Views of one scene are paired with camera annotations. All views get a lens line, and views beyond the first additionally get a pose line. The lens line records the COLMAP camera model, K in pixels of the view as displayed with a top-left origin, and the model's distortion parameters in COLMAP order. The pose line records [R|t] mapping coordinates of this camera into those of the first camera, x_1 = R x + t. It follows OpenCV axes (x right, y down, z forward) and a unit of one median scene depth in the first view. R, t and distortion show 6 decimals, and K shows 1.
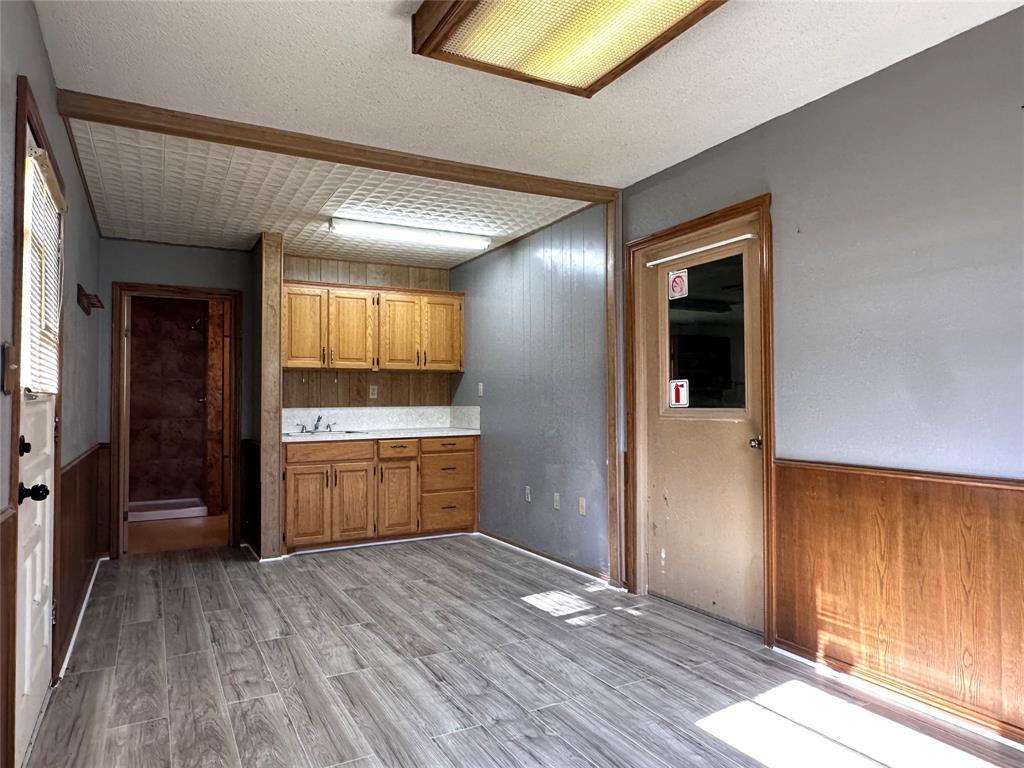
lens RADIAL K [[653.7, 0, 513.6], [0, 653.7, 382.9], [0, 0, 1]] dist [-0.002137, 0.002336]
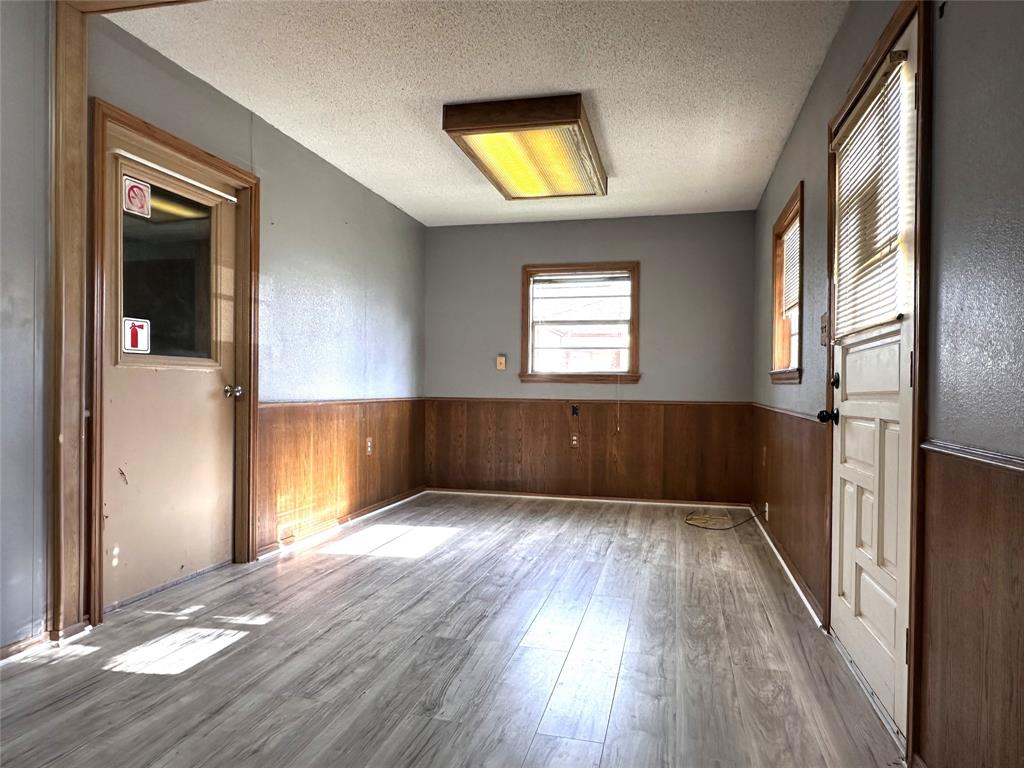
lens RADIAL K [[653.7, 0, 511.6], [0, 653.7, 387.0], [0, 0, 1]] dist [-0.002137, 0.002336]
pose [[-0.729326, -0.002983, 0.684160, -0.762508], [-0.027547, 0.999308, -0.025009, 0.105042], [-0.683612, -0.037086, -0.728903, 1.559656]]
